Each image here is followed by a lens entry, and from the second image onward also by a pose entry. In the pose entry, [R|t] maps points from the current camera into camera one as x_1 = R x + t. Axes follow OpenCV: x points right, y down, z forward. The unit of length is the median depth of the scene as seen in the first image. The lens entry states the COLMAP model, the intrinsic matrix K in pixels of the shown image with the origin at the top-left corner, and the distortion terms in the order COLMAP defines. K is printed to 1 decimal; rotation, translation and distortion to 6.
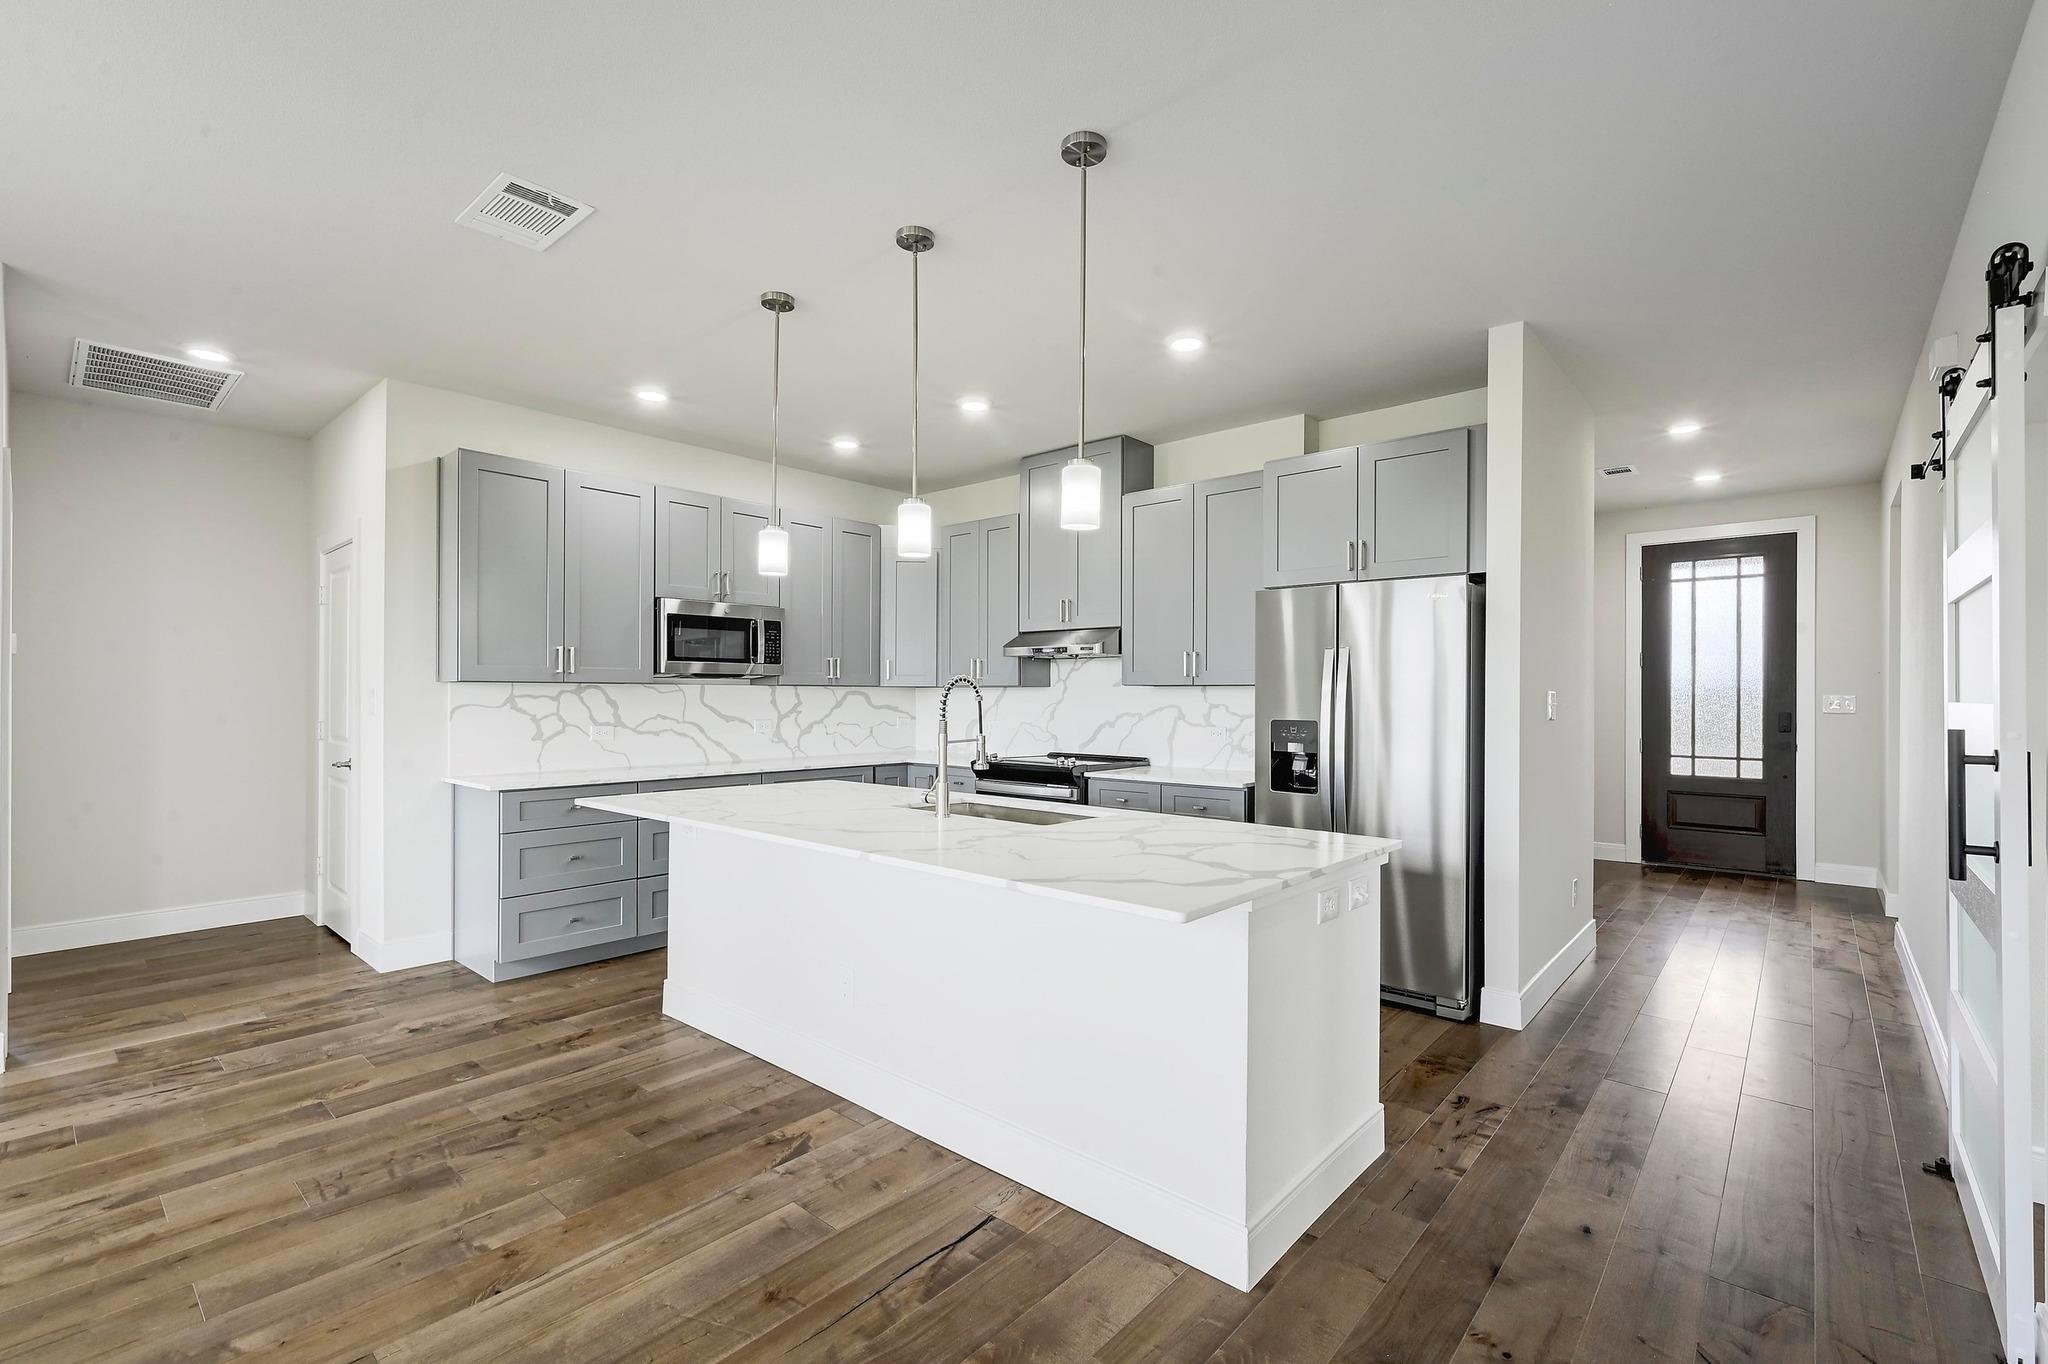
lens RADIAL K [[878.2, 0, 1025.0], [0, 878.2, 684.5], [0, 0, 1]] dist [-0.002046, -0.001118]
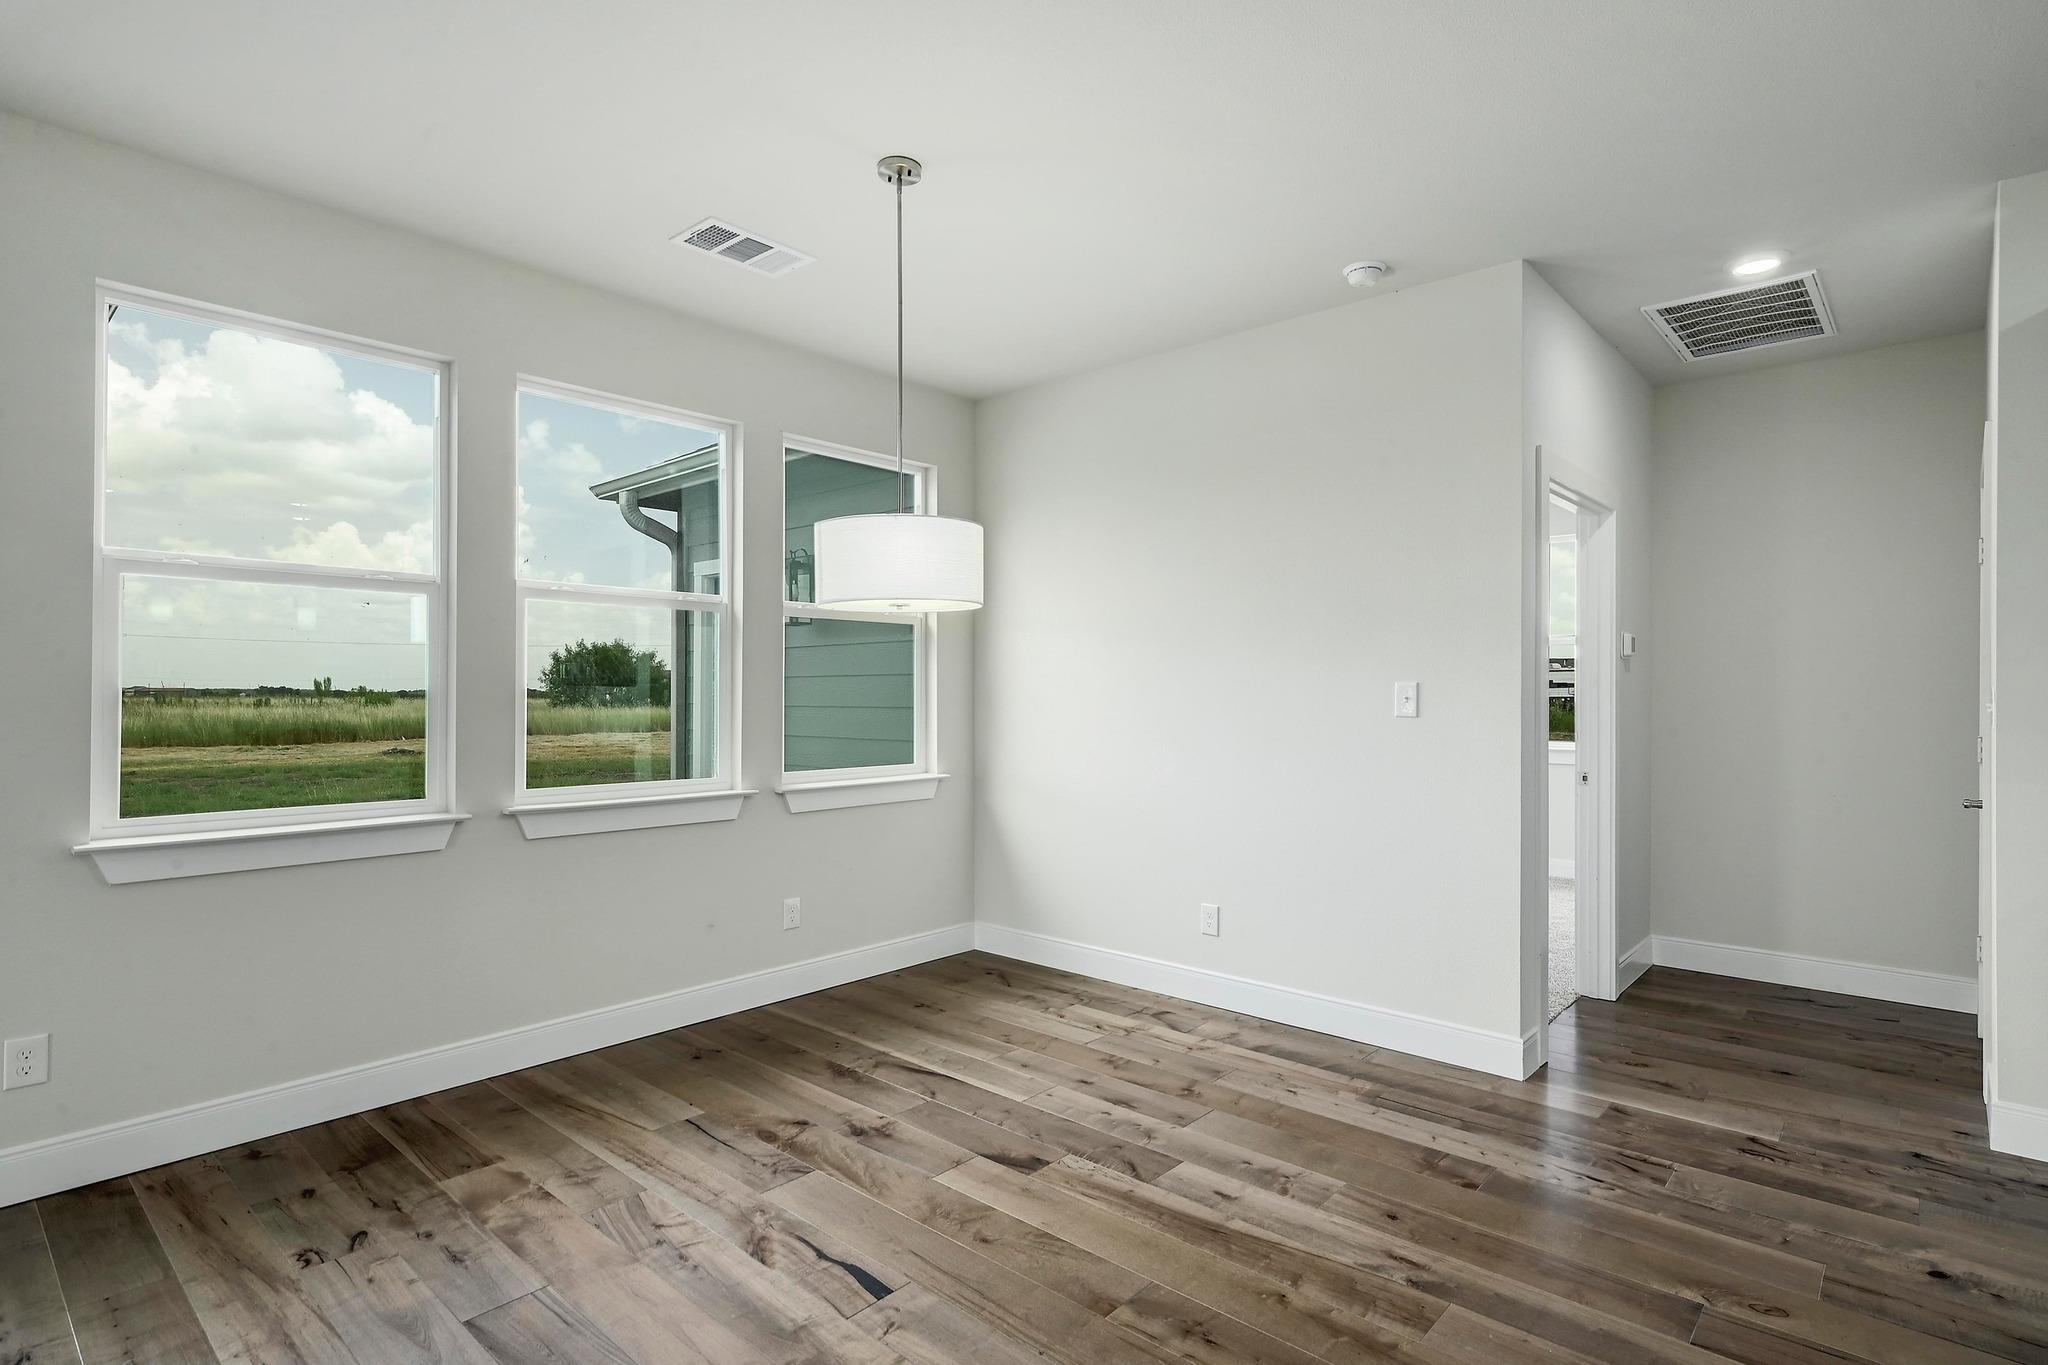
lens RADIAL K [[1016.8, 0, 1031.4], [0, 1016.8, 687.7], [0, 0, 1]] dist [-0.000411, -0.000731]
pose [[-0.013807, -0.005308, -0.999891, -0.007799], [0.011483, 0.999919, -0.005467, 0.000439], [0.999839, -0.011557, -0.013745, 0.284345]]
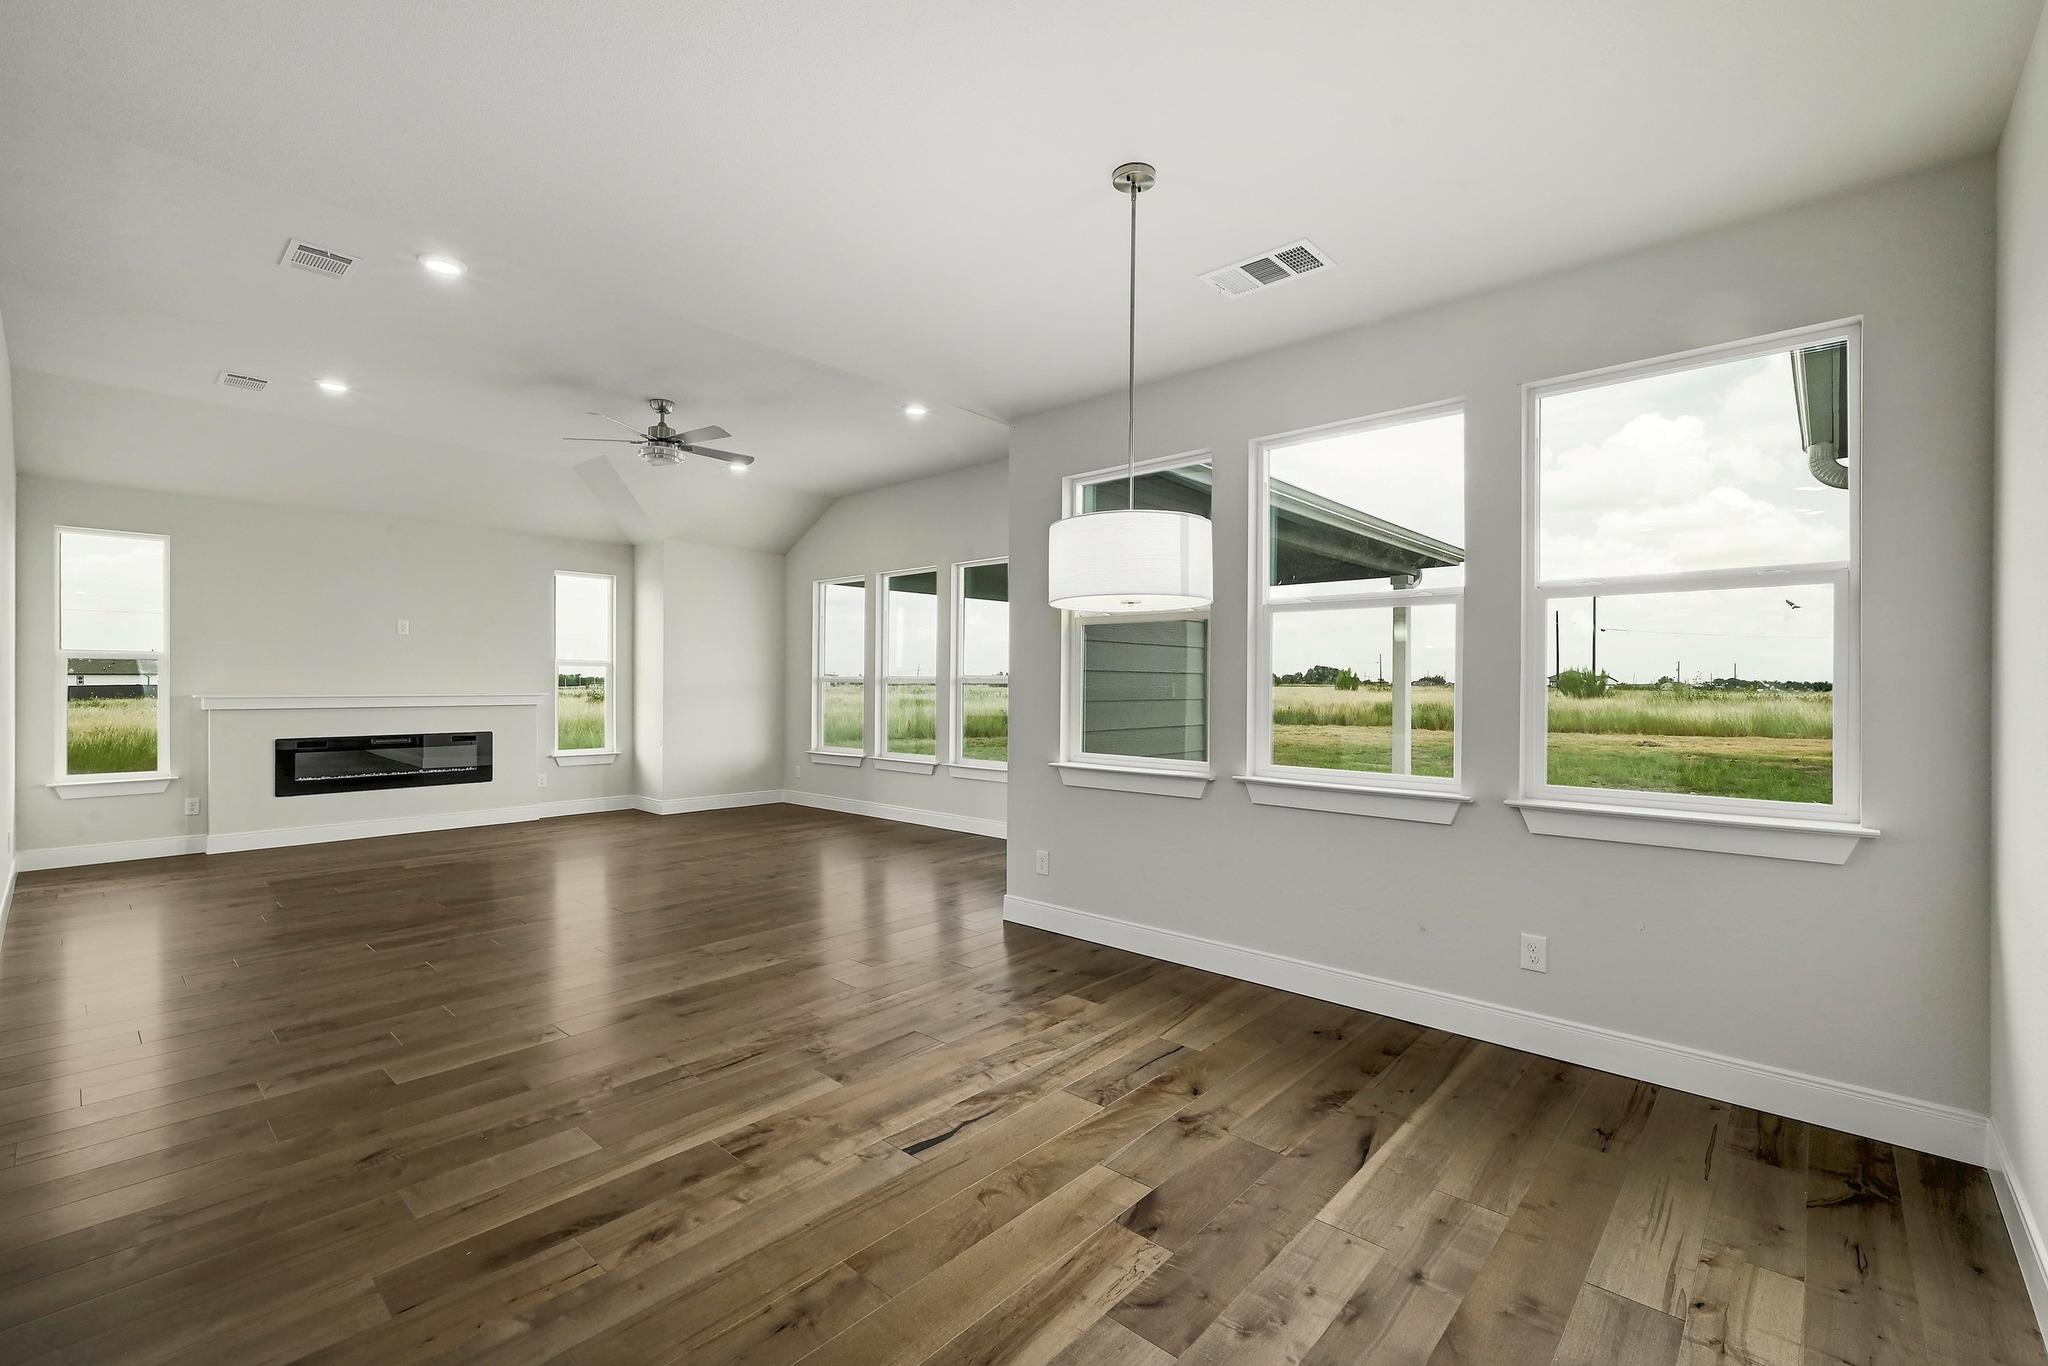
lens RADIAL K [[878.2, 0, 1024.4], [0, 878.2, 688.9], [0, 0, 1]] dist [-0.002046, -0.001118]
pose [[-0.999892, -0.010764, 0.010055, -0.392698], [-0.010796, 0.999937, -0.003112, 0.001649], [-0.010020, -0.003220, -0.999945, 0.601225]]
